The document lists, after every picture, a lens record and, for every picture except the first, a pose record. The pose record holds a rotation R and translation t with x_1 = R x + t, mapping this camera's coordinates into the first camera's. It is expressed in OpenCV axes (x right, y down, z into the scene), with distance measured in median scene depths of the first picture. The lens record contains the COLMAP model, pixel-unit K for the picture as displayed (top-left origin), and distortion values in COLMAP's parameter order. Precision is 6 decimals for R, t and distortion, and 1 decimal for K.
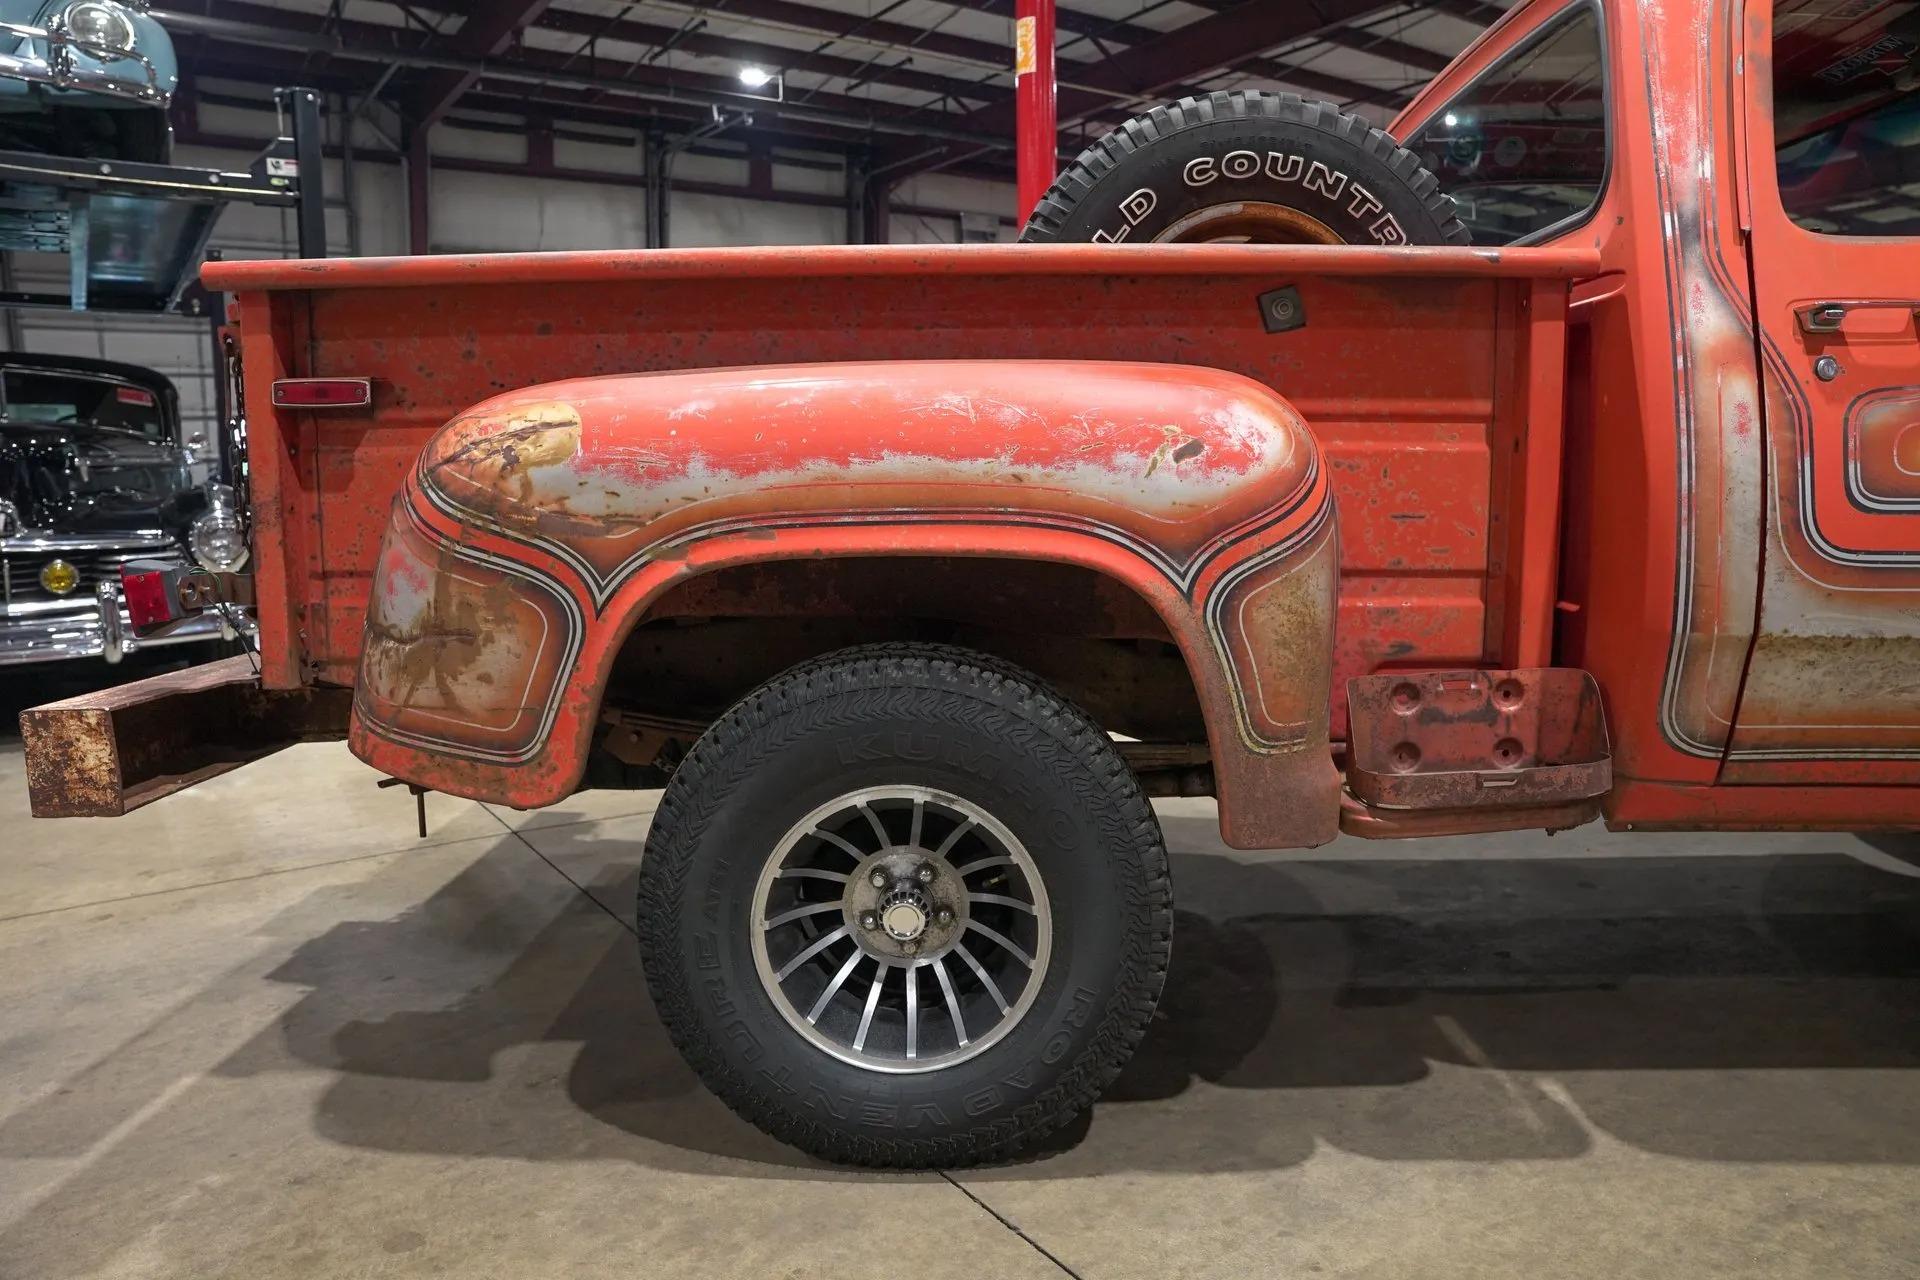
lens RADIAL K [[1310.6, 0, 968.7], [0, 1310.6, 642.2], [0, 0, 1]] dist [-0.134502, 0.101083]
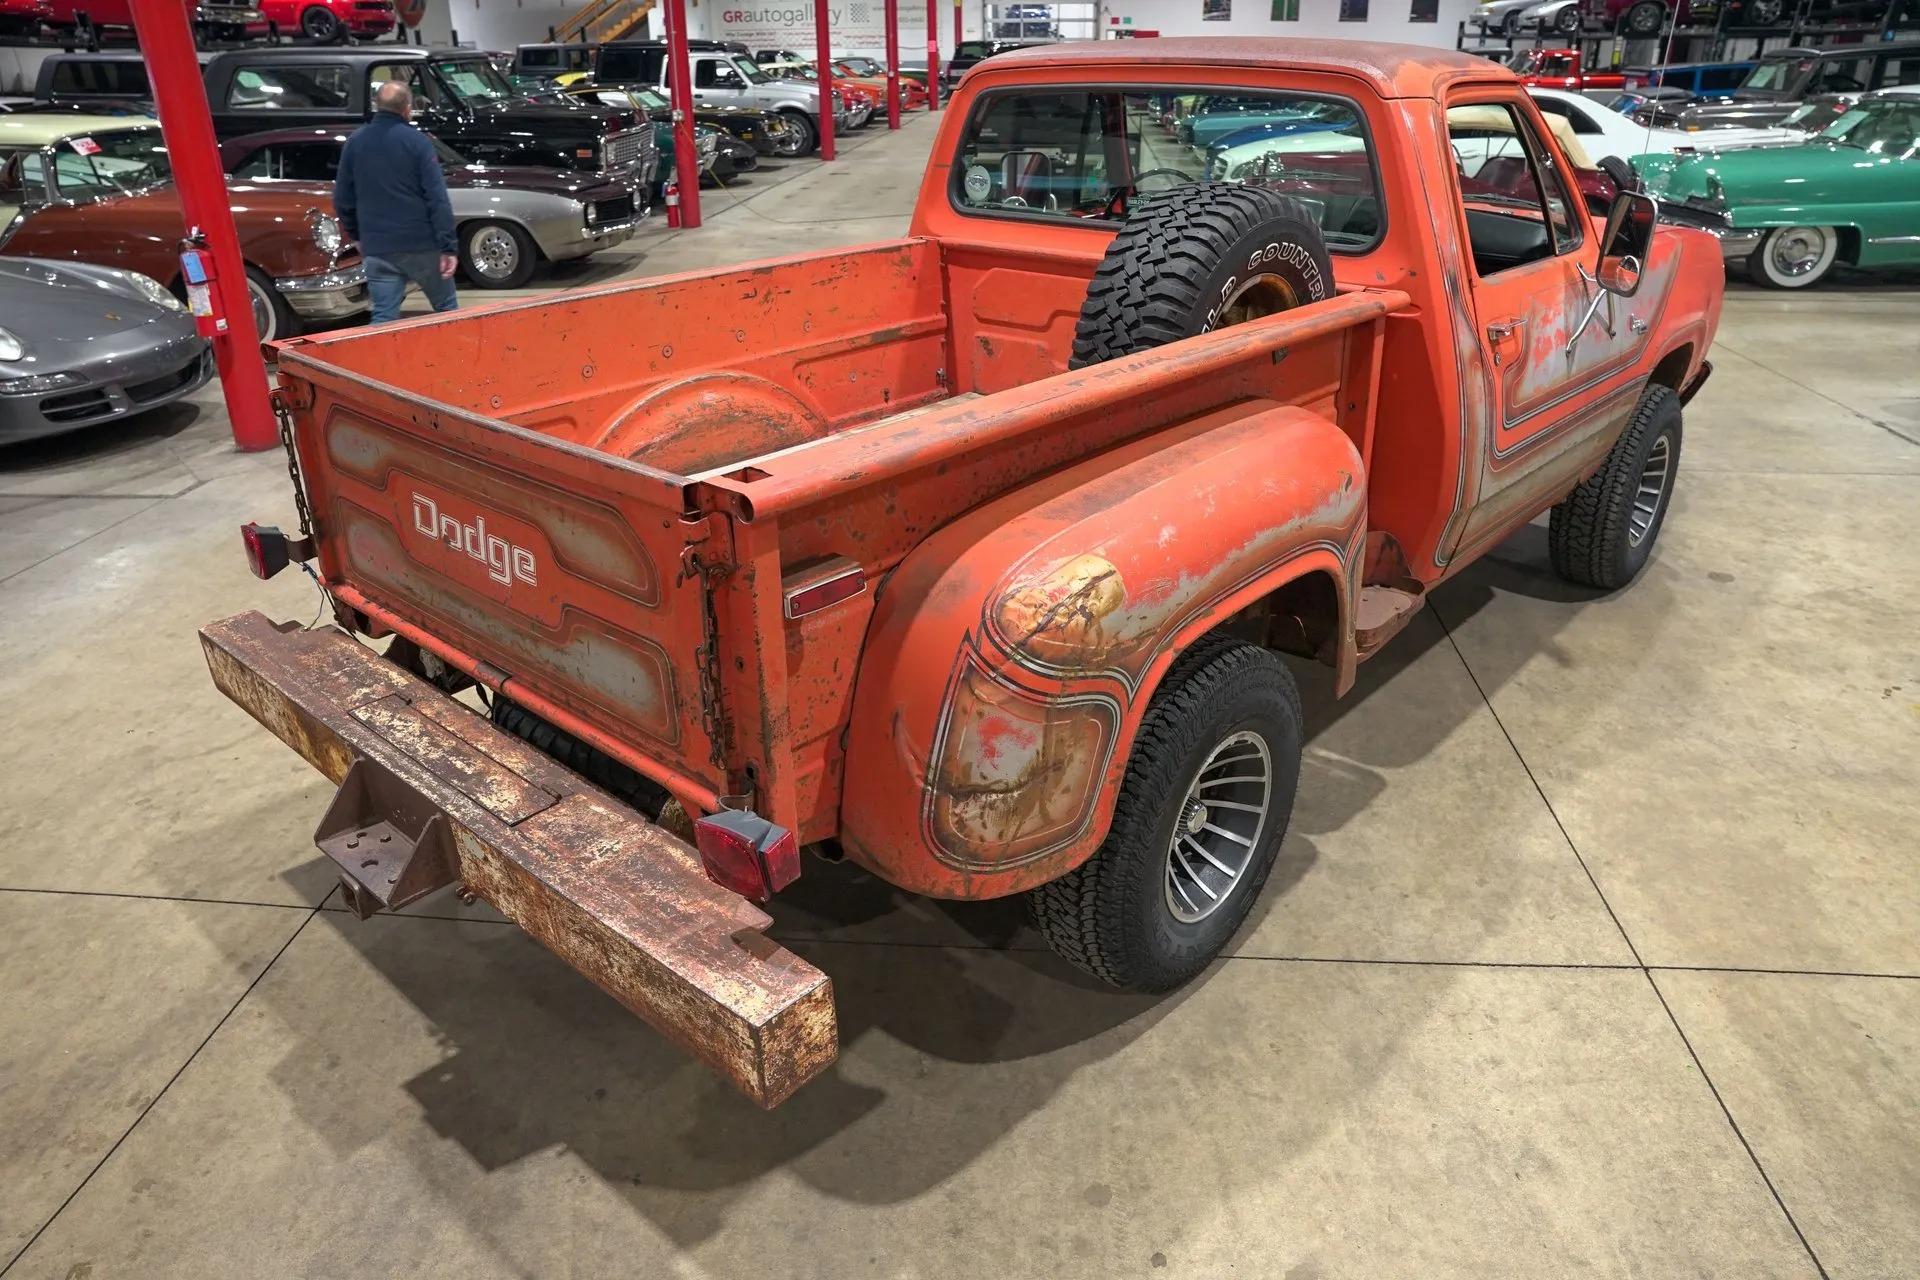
lens RADIAL K [[1310.6, 0, 959.2], [0, 1310.6, 645.3], [0, 0, 1]] dist [-0.134502, 0.101083]
pose [[0.640242, -0.324980, 0.696045, -1.252489], [0.111144, 0.935759, 0.334668, -0.522163], [-0.760091, -0.136907, 0.635231, 0.316102]]
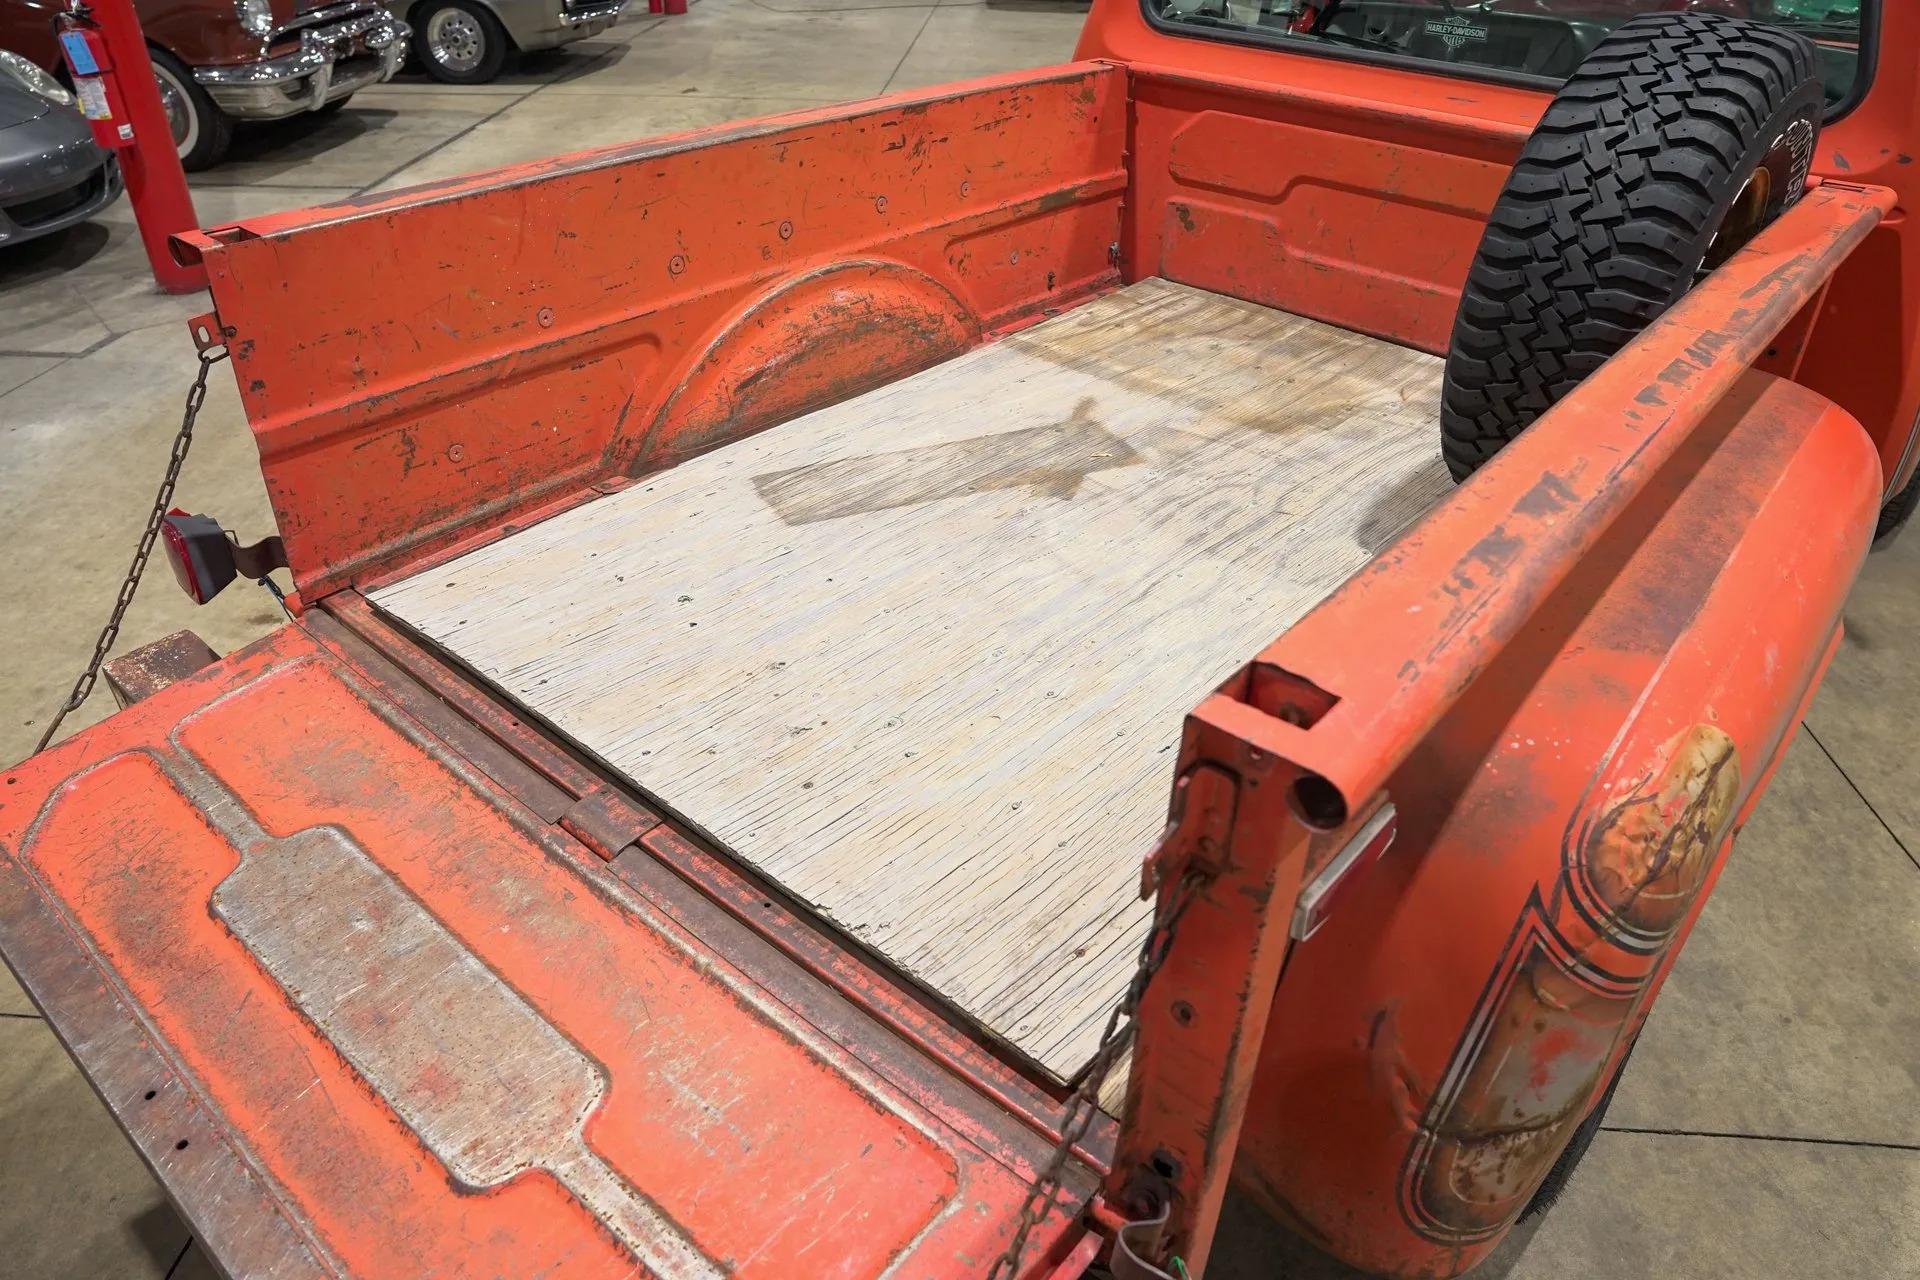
lens RADIAL K [[1310.6, 0, 966.4], [0, 1310.6, 645.4], [0, 0, 1]] dist [-0.134502, 0.101083]
pose [[0.621922, -0.413445, 0.665039, -0.980483], [0.080860, 0.878627, 0.470613, -0.565998], [-0.778894, -0.238910, 0.579868, 0.923136]]
